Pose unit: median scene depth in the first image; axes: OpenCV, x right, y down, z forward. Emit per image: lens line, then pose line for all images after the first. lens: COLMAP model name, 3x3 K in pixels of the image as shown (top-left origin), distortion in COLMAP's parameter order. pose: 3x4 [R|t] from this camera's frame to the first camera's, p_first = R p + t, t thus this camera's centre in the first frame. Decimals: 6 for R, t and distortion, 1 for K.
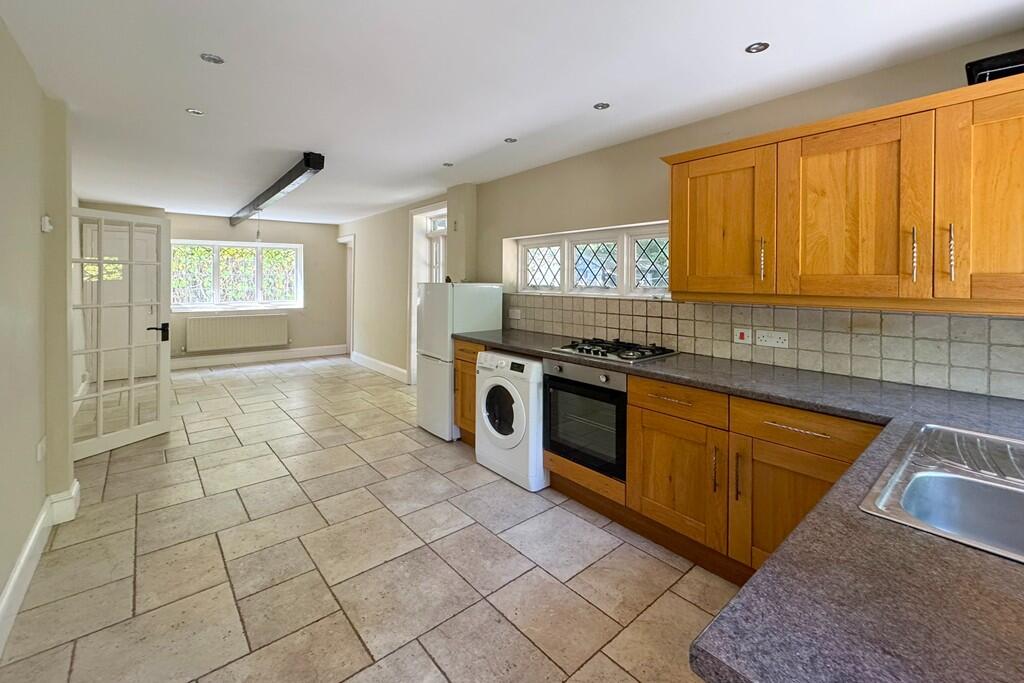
lens RADIAL K [[429.1, 0, 512.0], [0, 429.1, 341.5], [0, 0, 1]] dist [0.013489, 0.000030]
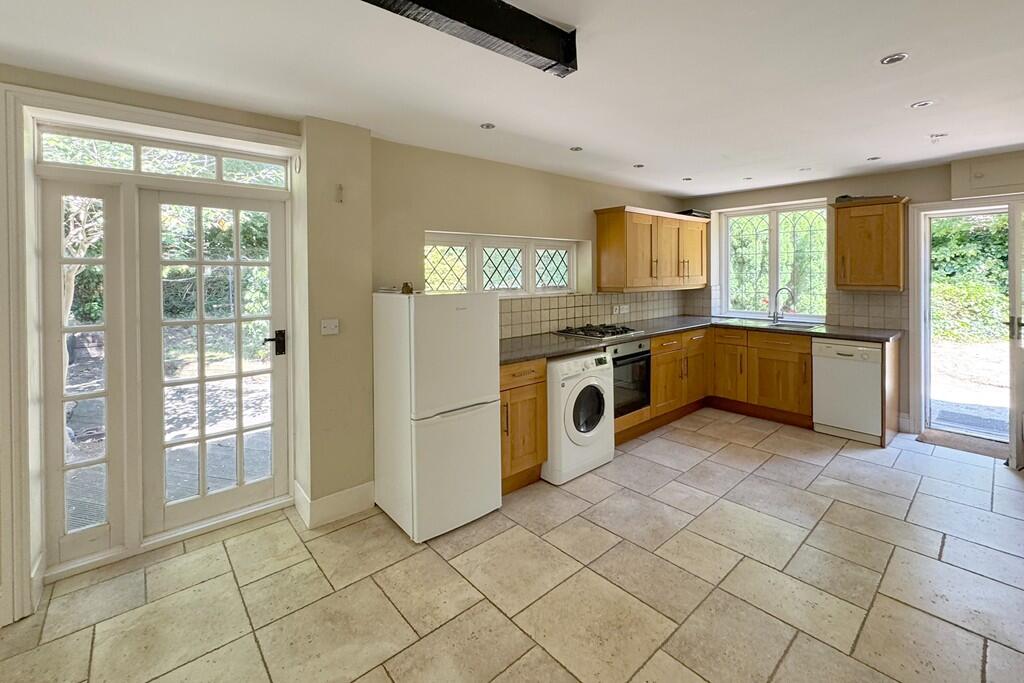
lens RADIAL K [[407.9, 0, 512.0], [0, 407.9, 341.5], [0, 0, 1]] dist [-0.034904, -0.000164]
pose [[0.024099, -0.144961, 0.989144, -0.923430], [0.172522, 0.975190, 0.138713, -0.152552], [-0.984711, 0.167306, 0.048510, 1.065226]]
